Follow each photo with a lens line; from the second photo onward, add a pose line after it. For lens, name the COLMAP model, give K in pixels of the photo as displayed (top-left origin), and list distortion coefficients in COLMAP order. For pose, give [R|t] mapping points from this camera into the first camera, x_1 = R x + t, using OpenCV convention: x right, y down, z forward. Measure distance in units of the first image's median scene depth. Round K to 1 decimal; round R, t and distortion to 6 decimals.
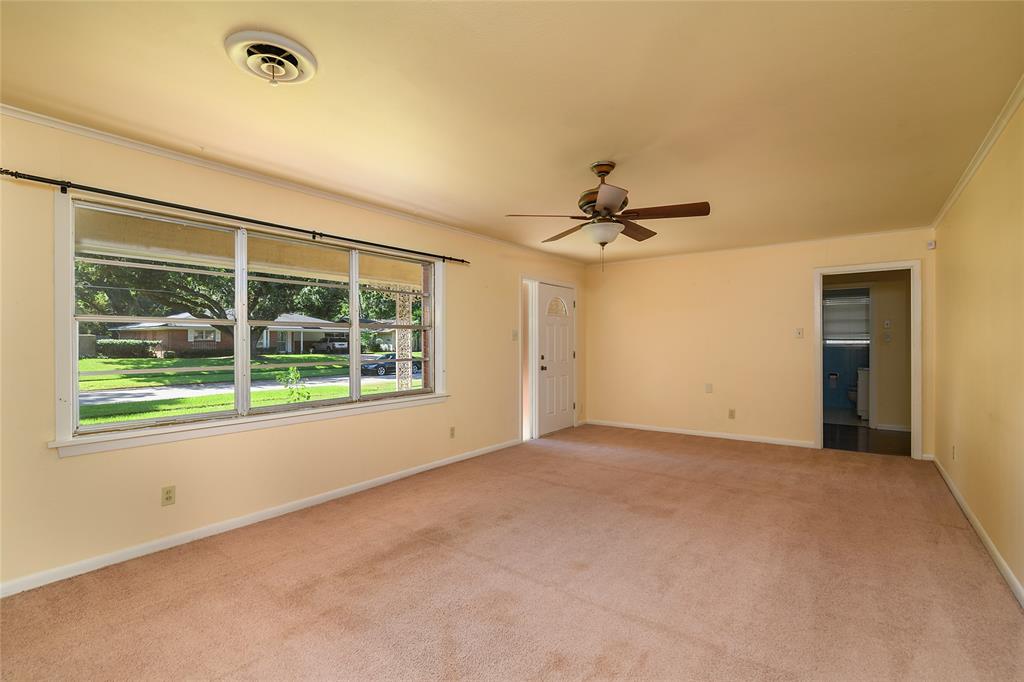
lens RADIAL K [[475.4, 0, 512.0], [0, 475.4, 341.0], [0, 0, 1]] dist [-0.002297, -0.000326]
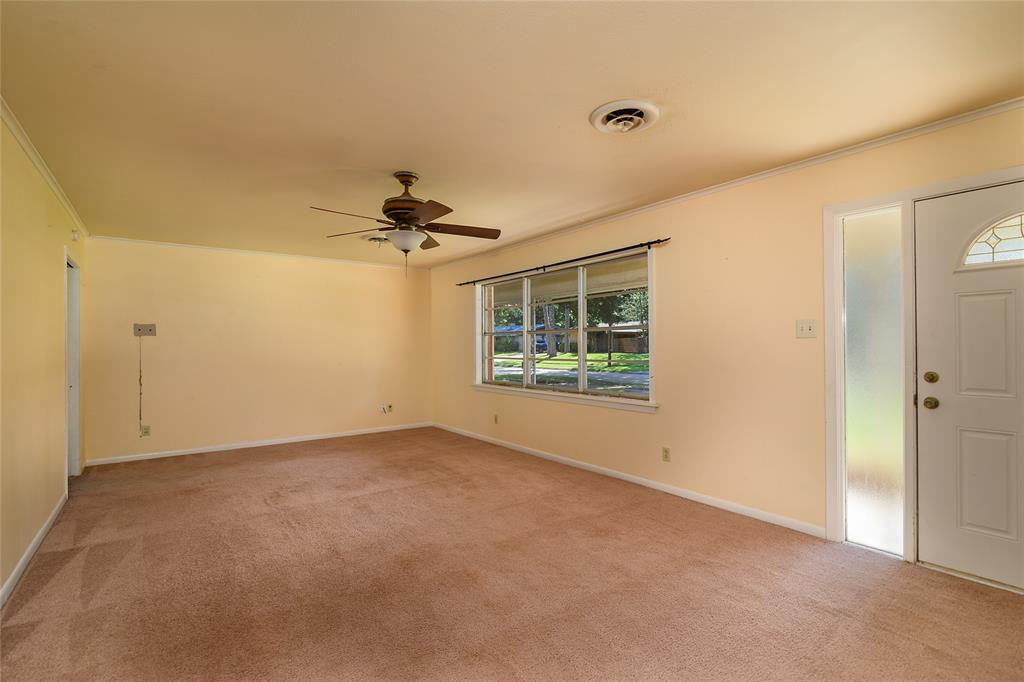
lens RADIAL K [[475.4, 0, 512.0], [0, 475.4, 341.0], [0, 0, 1]] dist [-0.002297, -0.000326]
pose [[-0.290797, -0.000136, -0.956785, 0.904076], [0.014735, 0.999881, -0.004620, -0.001274], [0.956671, -0.015442, -0.290761, 1.229904]]
